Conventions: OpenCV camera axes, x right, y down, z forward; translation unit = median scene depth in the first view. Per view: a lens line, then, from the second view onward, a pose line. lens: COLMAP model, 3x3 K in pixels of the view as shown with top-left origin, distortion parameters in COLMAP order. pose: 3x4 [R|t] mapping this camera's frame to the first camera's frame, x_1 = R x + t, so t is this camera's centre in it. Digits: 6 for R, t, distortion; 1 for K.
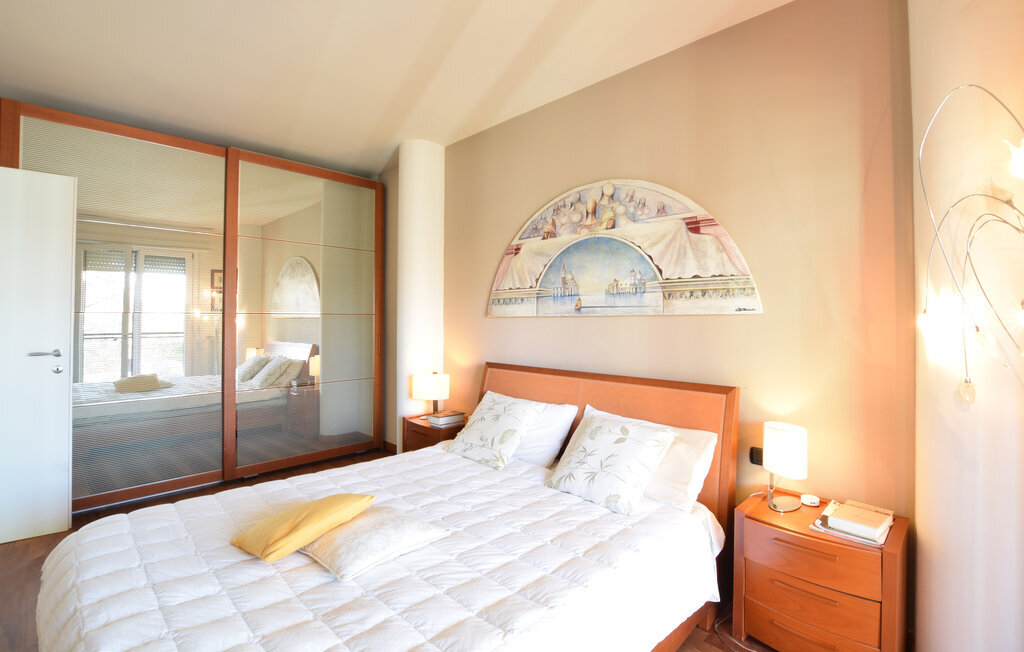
lens RADIAL K [[467.3, 0, 506.0], [0, 467.3, 308.6], [0, 0, 1]] dist [-0.025192, 0.000525]
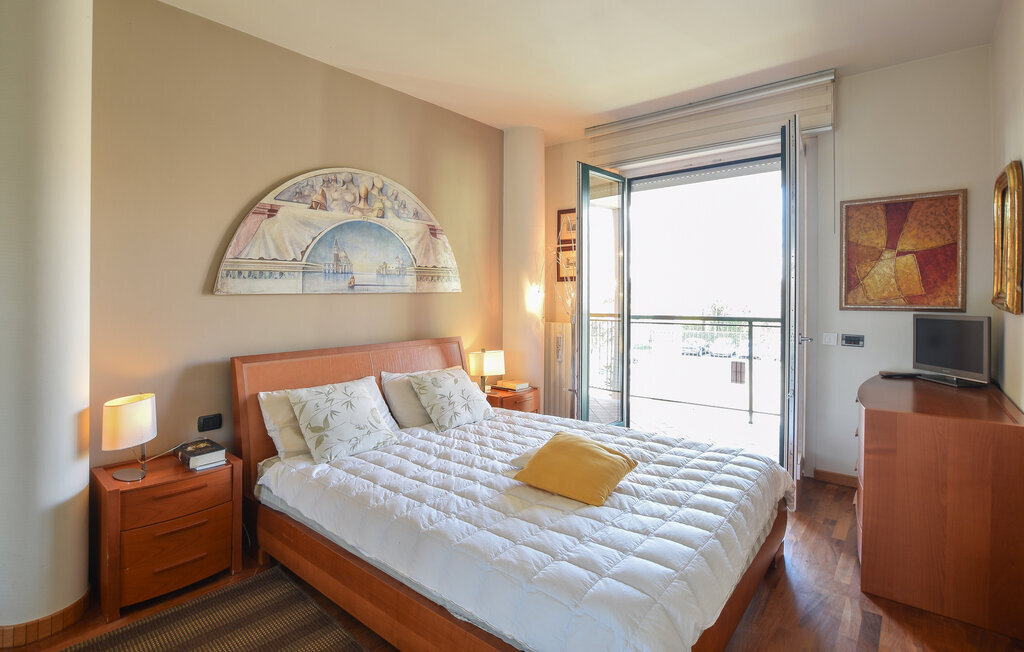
lens RADIAL K [[467.3, 0, 506.0], [0, 467.3, 308.6], [0, 0, 1]] dist [-0.025192, 0.000525]
pose [[-0.066164, -0.030755, 0.997335, -0.897268], [-0.015302, 0.999439, 0.029805, 0.013581], [-0.997691, -0.013289, -0.066598, 0.718175]]
